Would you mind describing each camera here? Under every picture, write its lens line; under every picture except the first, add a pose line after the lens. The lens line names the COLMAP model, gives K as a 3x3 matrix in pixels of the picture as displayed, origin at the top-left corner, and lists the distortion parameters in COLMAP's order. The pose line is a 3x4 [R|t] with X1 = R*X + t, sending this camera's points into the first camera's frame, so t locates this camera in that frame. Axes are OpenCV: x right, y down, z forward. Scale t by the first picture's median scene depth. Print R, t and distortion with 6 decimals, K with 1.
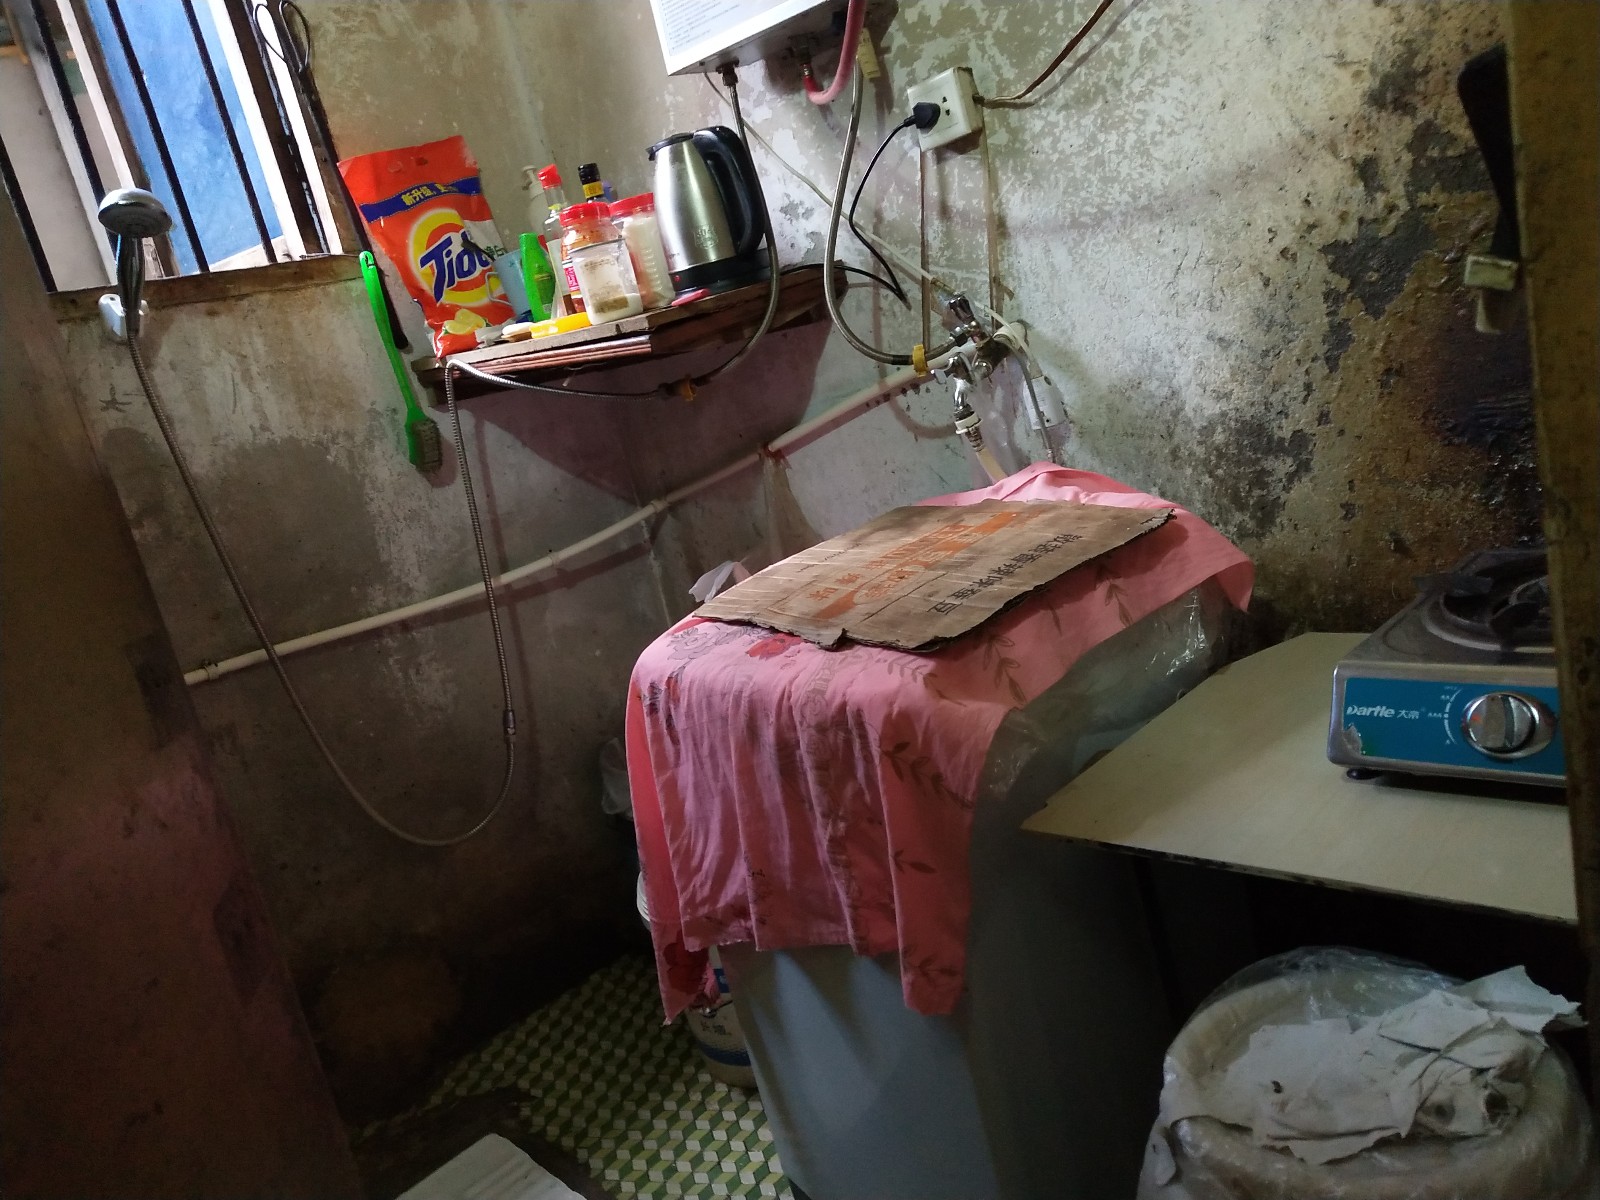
lens RADIAL K [[1240.9, 0, 804.6], [0, 1240.9, 599.6], [0, 0, 1]] dist [-0.004812, 0.035414]
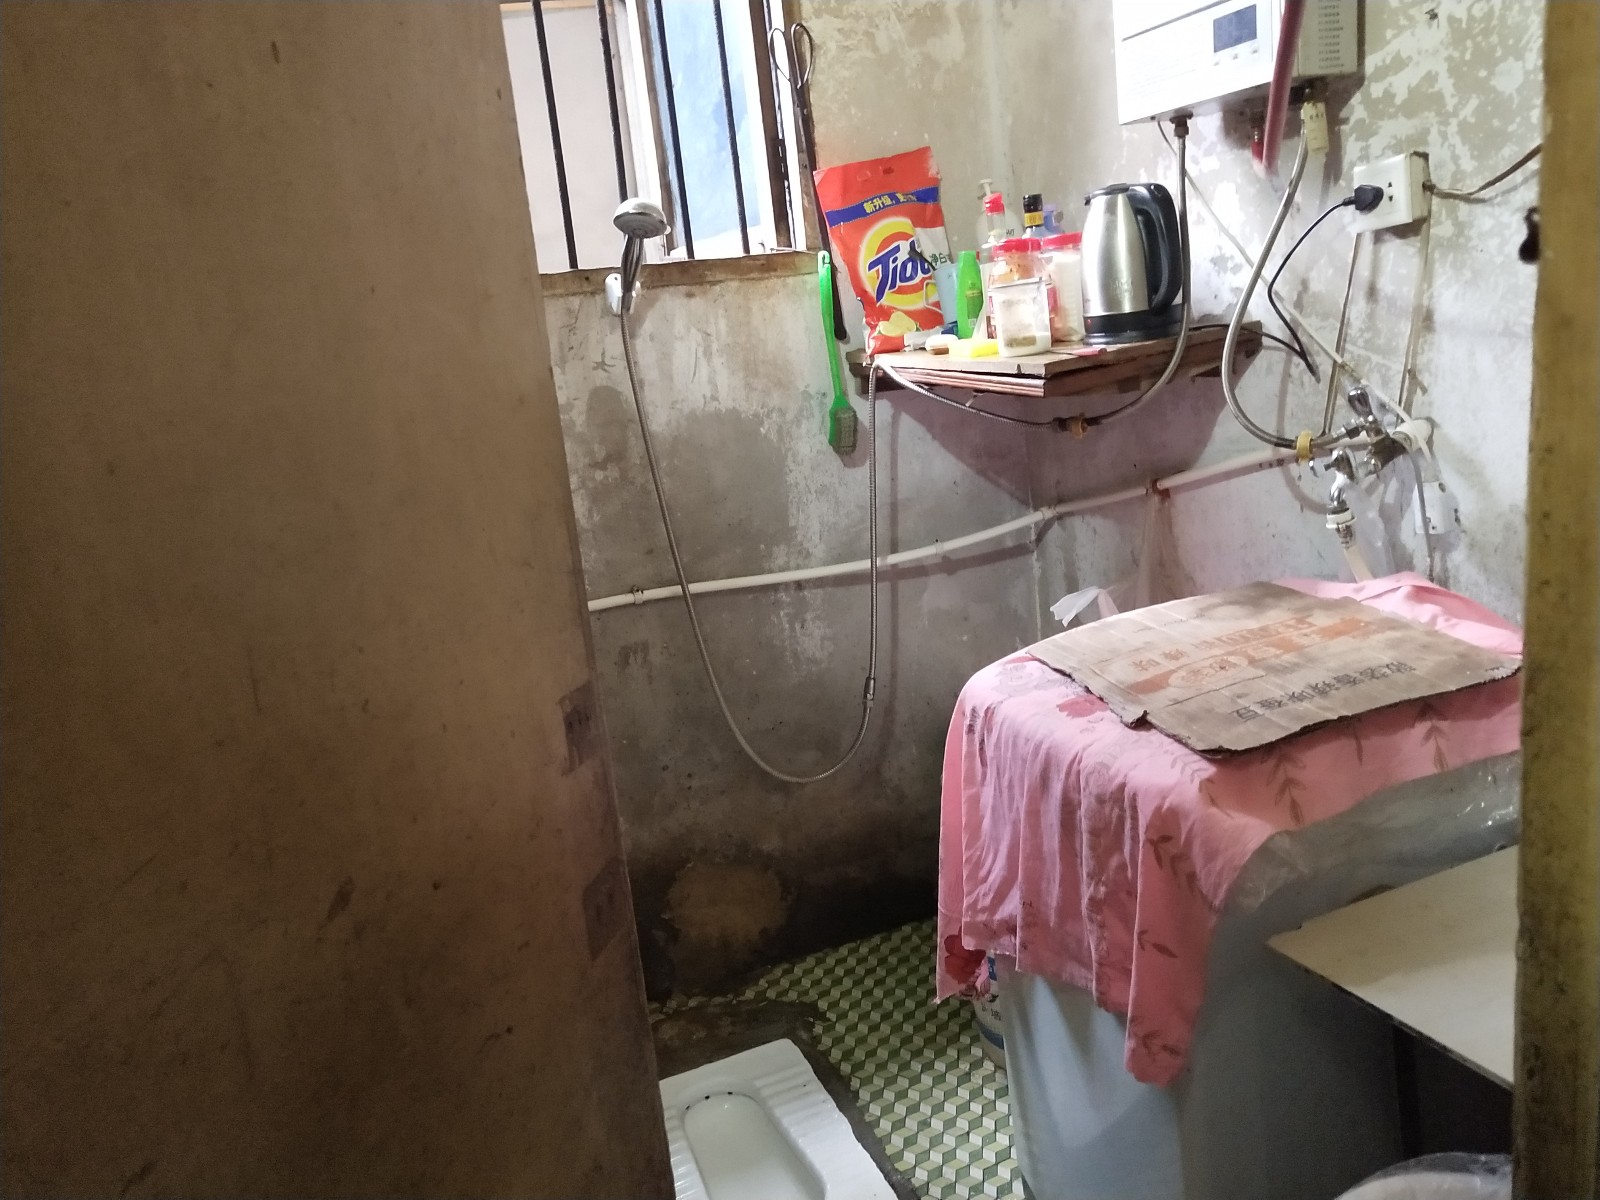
lens RADIAL K [[1240.9, 0, 804.6], [0, 1240.9, 599.6], [0, 0, 1]] dist [-0.004812, 0.035414]
pose [[0.924446, 0.197828, -0.325981, 0.065741], [-0.179218, 0.980000, 0.086489, -0.080479], [0.336571, -0.021533, 0.941412, -0.073126]]
